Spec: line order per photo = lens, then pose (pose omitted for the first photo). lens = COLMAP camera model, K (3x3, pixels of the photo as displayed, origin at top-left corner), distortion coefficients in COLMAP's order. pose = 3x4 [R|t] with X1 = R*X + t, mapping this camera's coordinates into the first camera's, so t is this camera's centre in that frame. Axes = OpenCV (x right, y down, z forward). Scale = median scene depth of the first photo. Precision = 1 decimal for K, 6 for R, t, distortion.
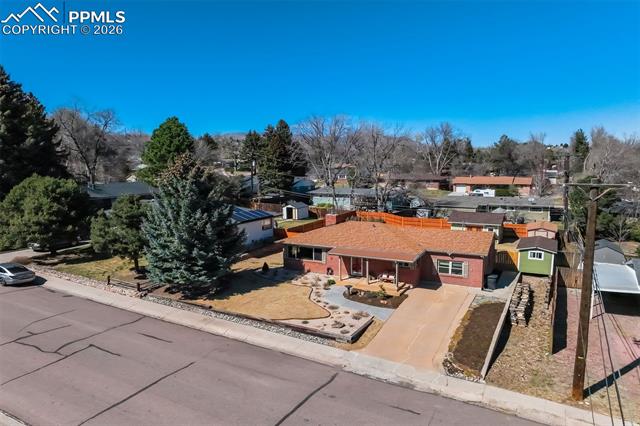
lens RADIAL K [[449.5, 0, 318.7], [0, 449.5, 225.5], [0, 0, 1]] dist [0.002904, 0.003728]
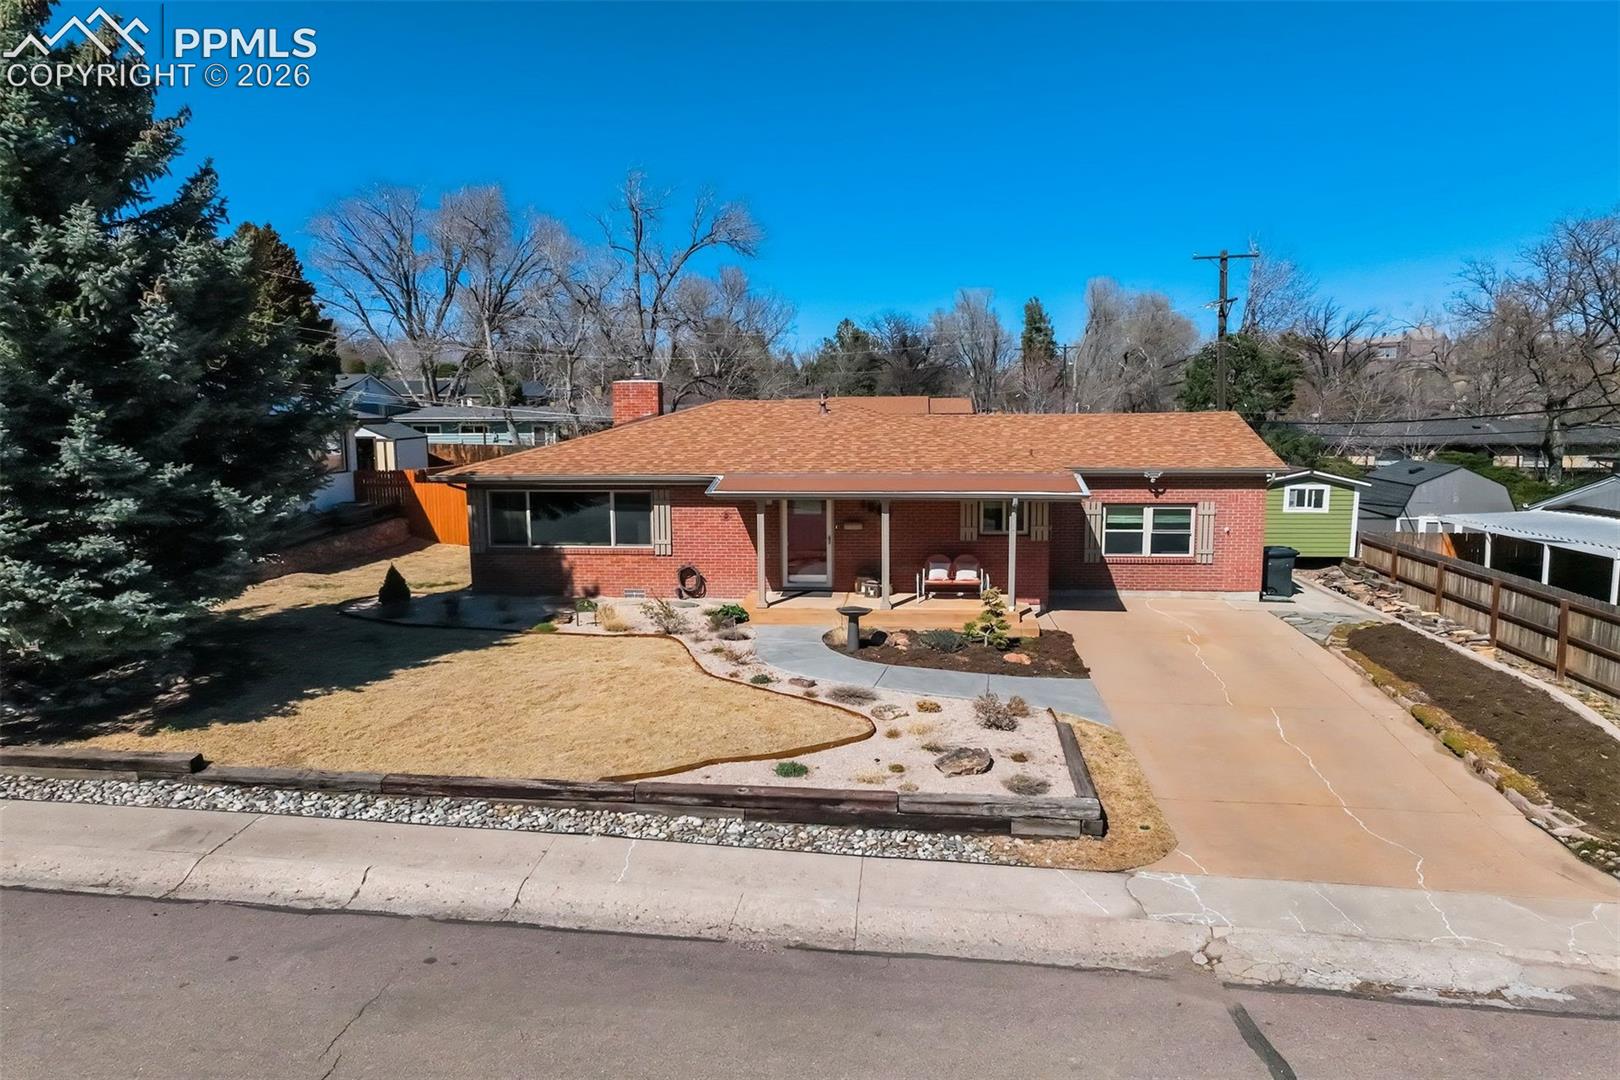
lens RADIAL K [[1137.8, 0, 806.8], [0, 1137.8, 571.6], [0, 0, 1]] dist [0.002904, 0.003728]
pose [[0.920490, -0.052049, 0.387284, -0.180634], [0.054125, 0.998519, 0.005552, 0.111761], [-0.387000, 0.015851, 0.921944, 0.476485]]
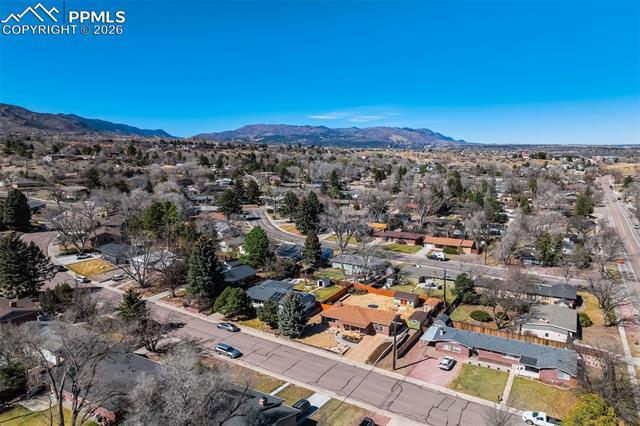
lens RADIAL K [[449.5, 0, 318.7], [0, 449.5, 225.5], [0, 0, 1]] dist [0.002904, 0.003728]
pose [[0.999066, 0.009131, -0.042241, 0.019352], [-0.008280, 0.999760, 0.020266, -0.684062], [0.042415, -0.019897, 0.998902, -2.092596]]
